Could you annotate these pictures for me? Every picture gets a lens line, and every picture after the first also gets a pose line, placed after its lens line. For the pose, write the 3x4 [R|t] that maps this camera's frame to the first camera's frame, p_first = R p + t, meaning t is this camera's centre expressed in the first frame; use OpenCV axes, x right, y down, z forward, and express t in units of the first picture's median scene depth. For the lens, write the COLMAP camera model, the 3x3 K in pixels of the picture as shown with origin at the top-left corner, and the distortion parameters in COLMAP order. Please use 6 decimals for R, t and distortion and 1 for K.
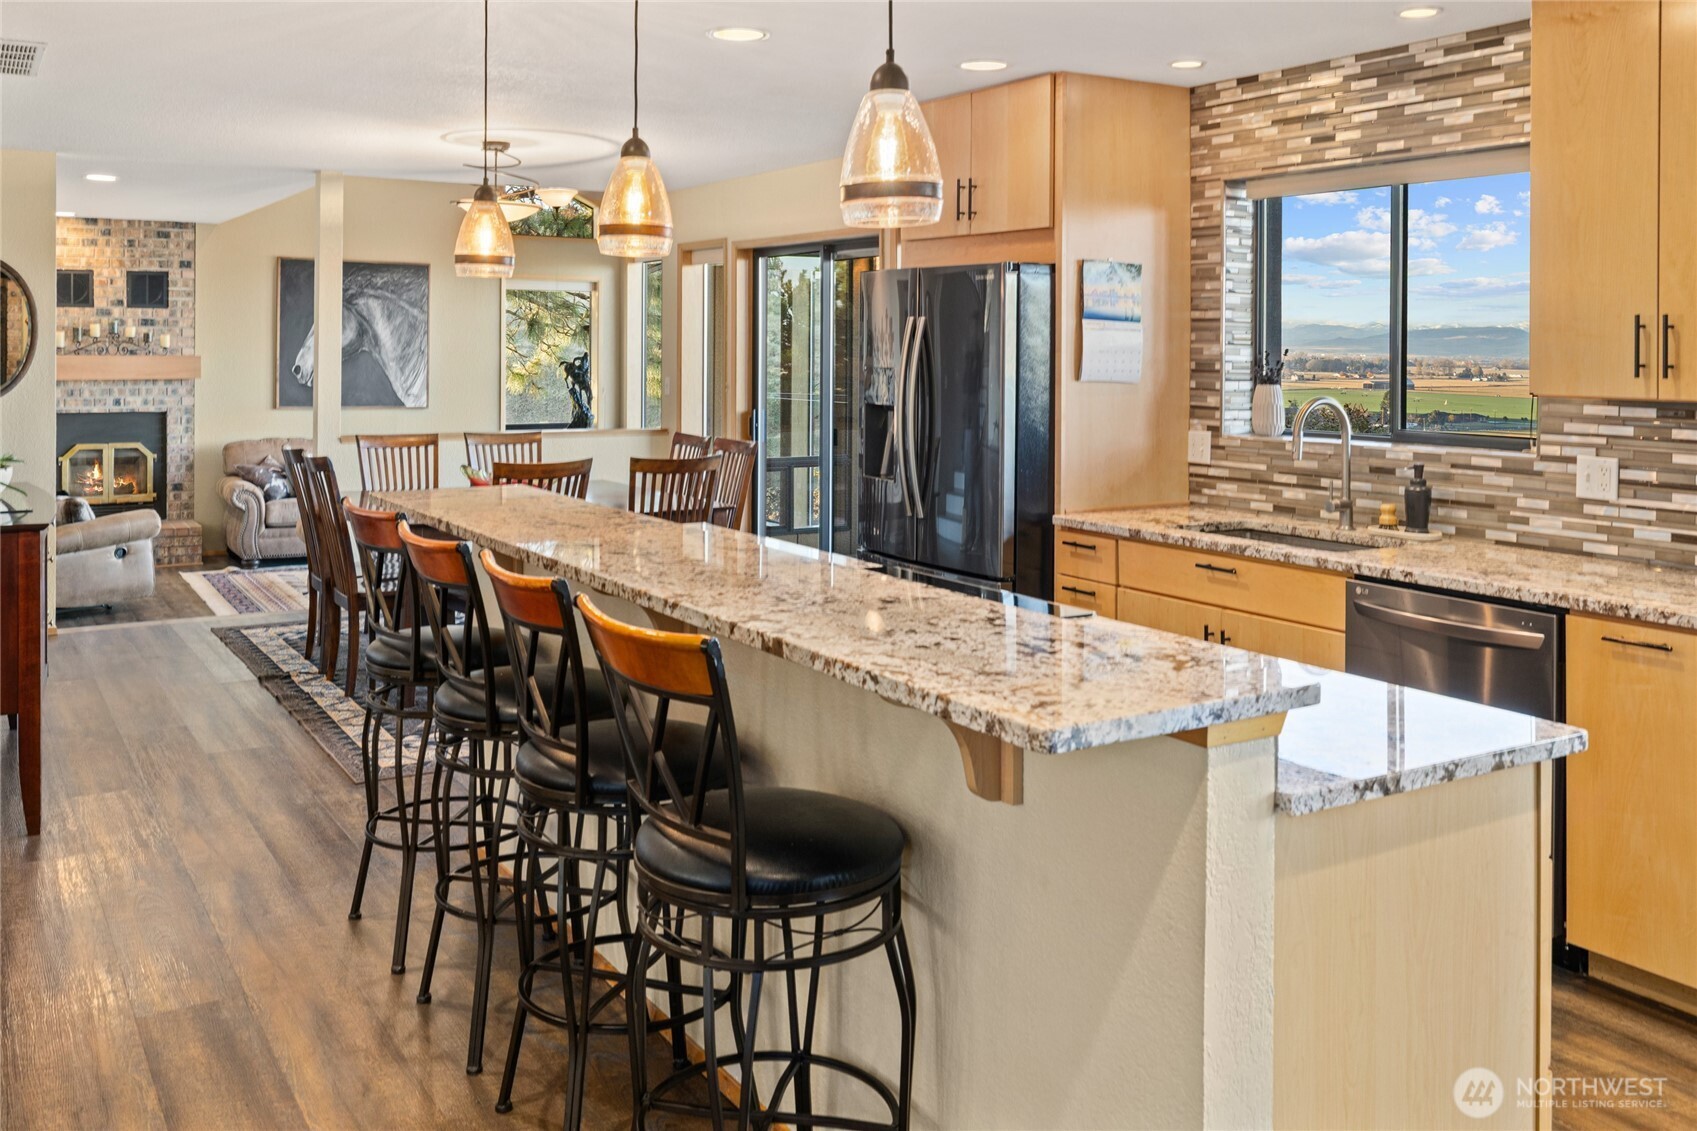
lens RADIAL K [[1454.3, 0, 820.4], [0, 1454.3, 372.7], [0, 0, 1]] dist [0.008918, -0.001617]
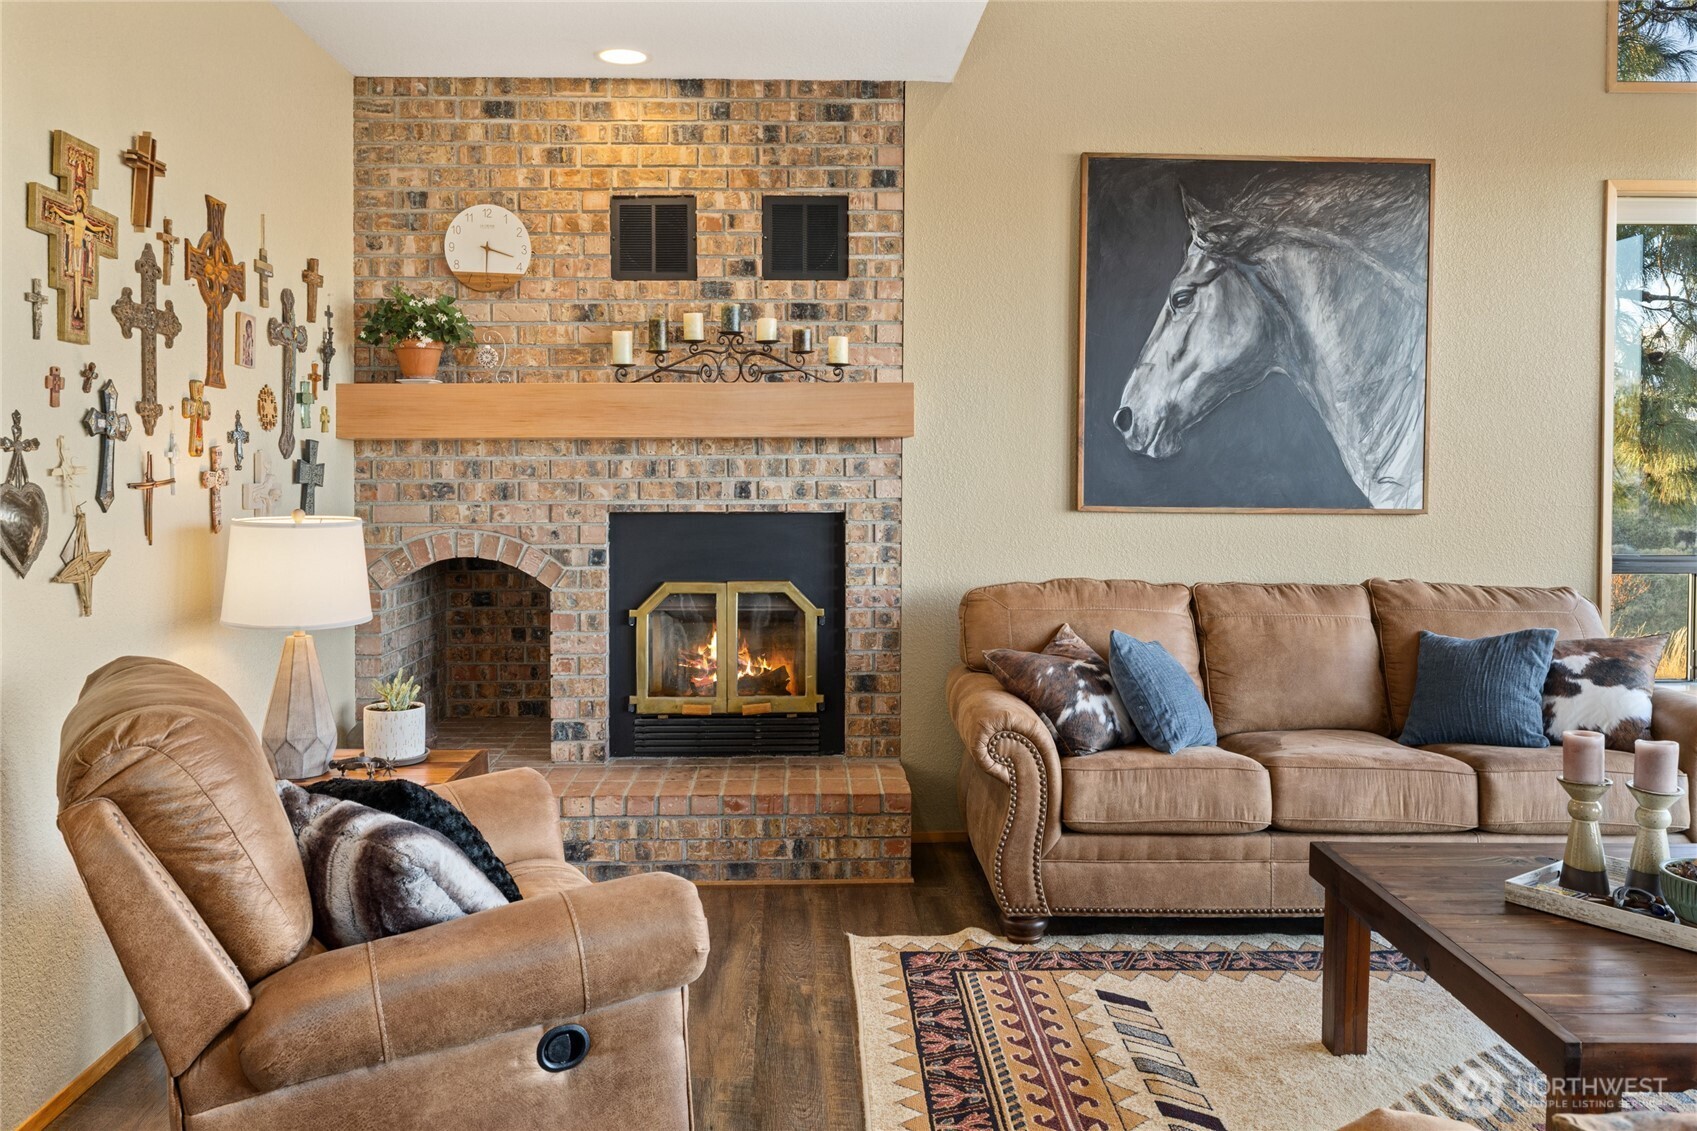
lens RADIAL K [[1298.2, 0, 837.0], [0, 1298.2, 493.1], [0, 0, 1]] dist [-0.000942, 0.012547]
pose [[0.874858, 0.003586, -0.484366, -0.610278], [-0.002245, 0.999992, 0.003348, 0.045704], [0.484374, -0.001842, 0.874859, 1.537873]]
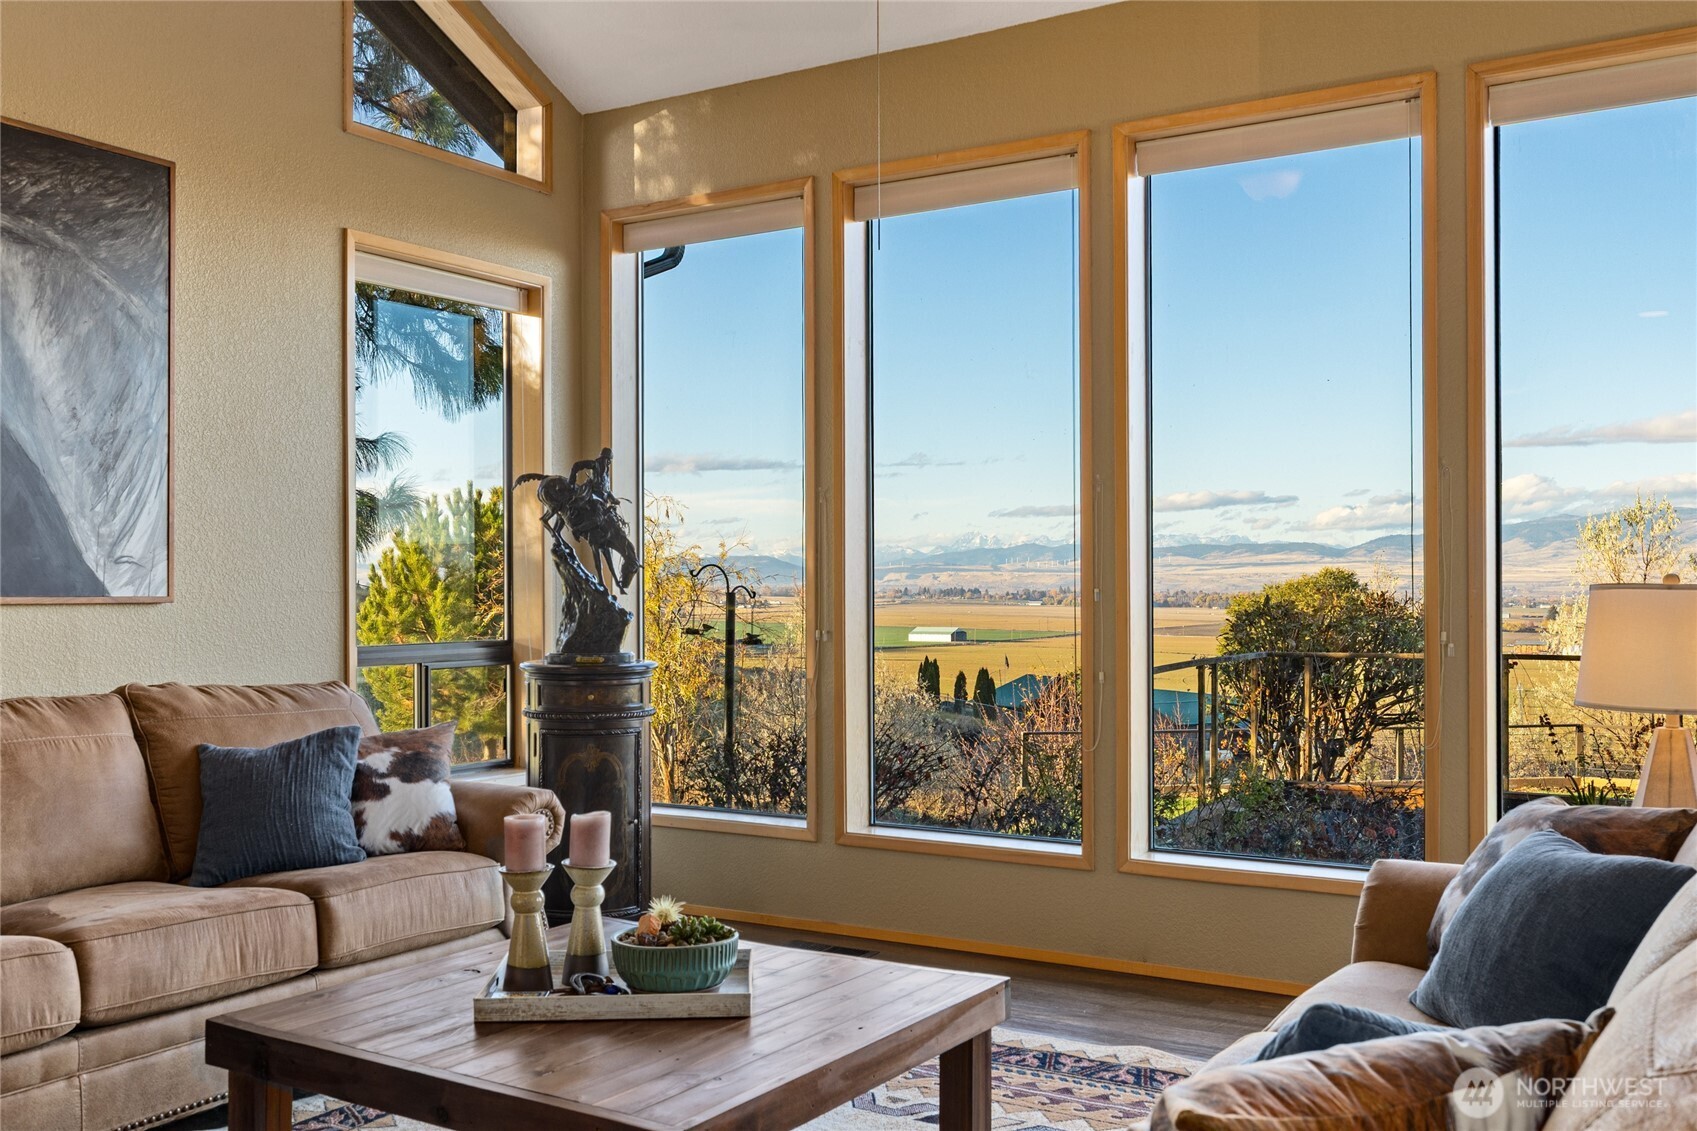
lens RADIAL K [[1553.0, 0, 836.9], [0, 1553.0, 581.0], [0, 0, 1]] dist [0.003281, 0.000000]
pose [[0.888297, -0.012215, 0.459107, -0.763519], [0.019274, 0.999757, -0.010693, 0.067648], [-0.458865, 0.018347, 0.888317, 1.591005]]
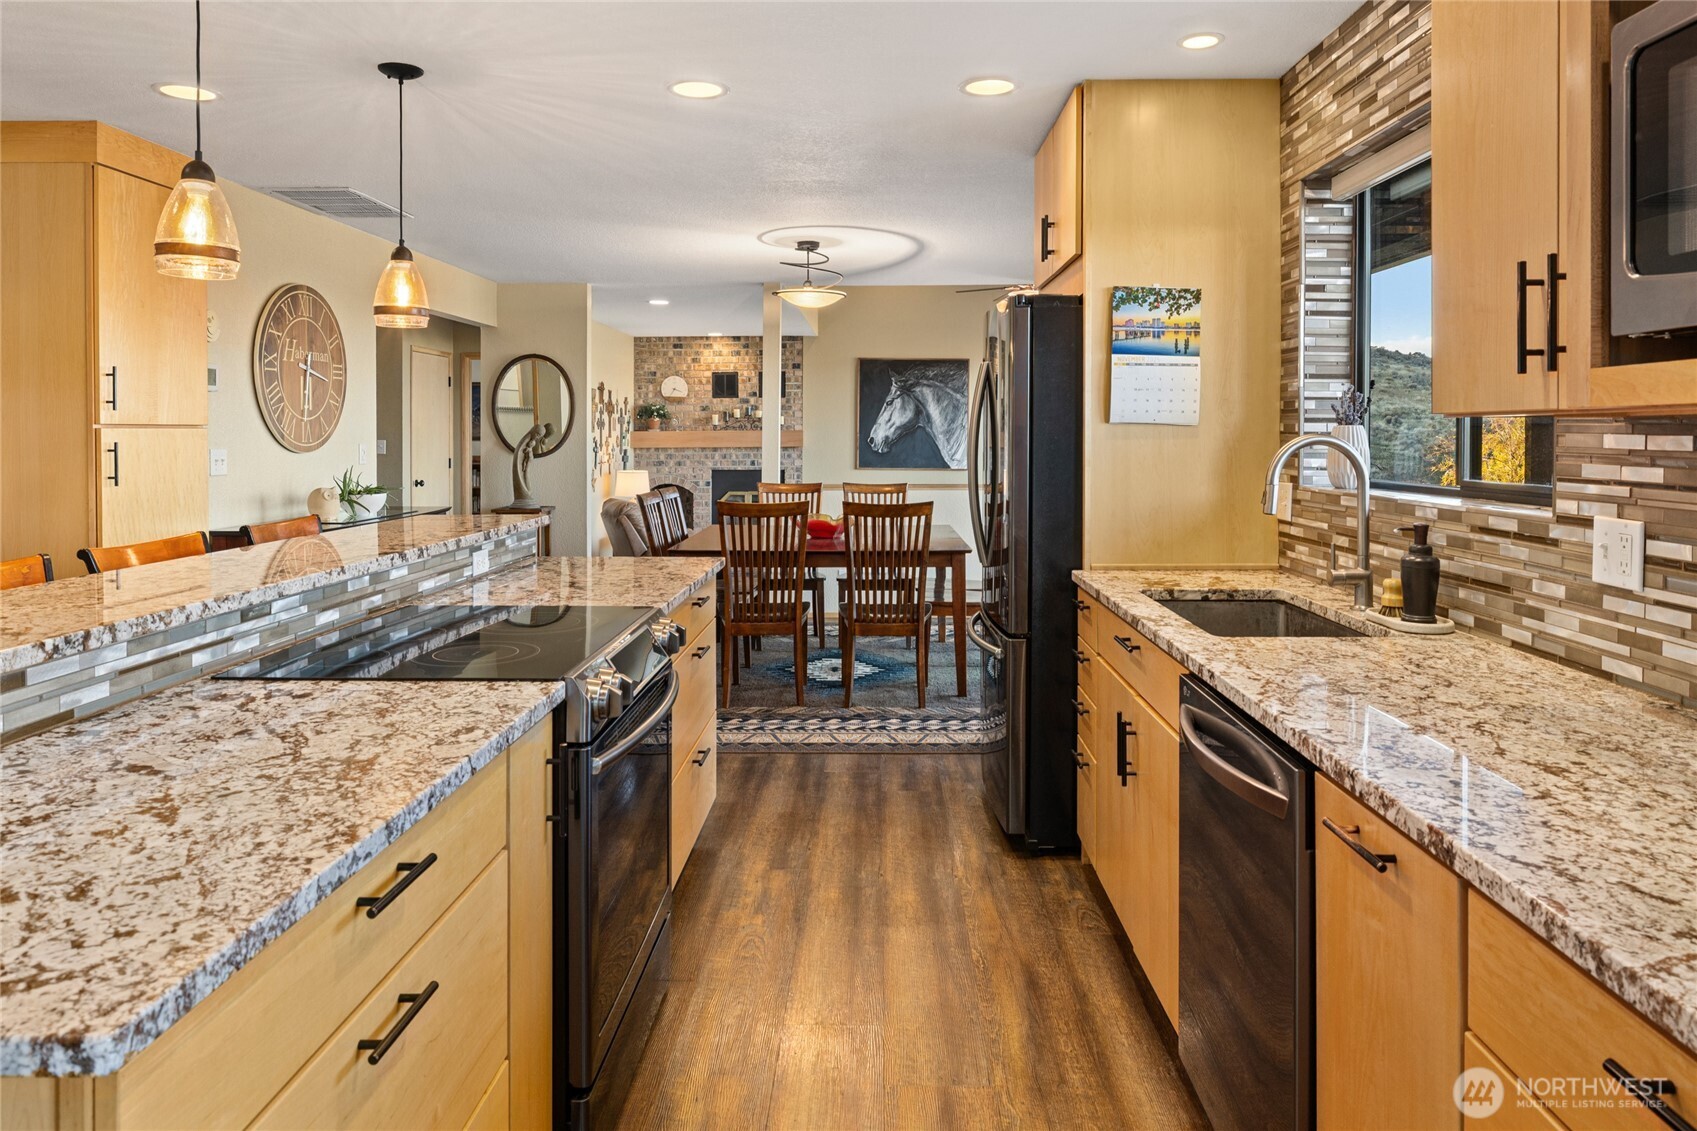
lens RADIAL K [[1066.5, 0, 880.2], [0, 1066.5, 456.9], [0, 0, 1]] dist [0.005813, 0.001639]
pose [[0.857341, 0.002750, -0.514742, 0.396423], [-0.001289, 0.999994, 0.003196, 0.024741], [0.514748, -0.002077, 0.857339, 0.363039]]
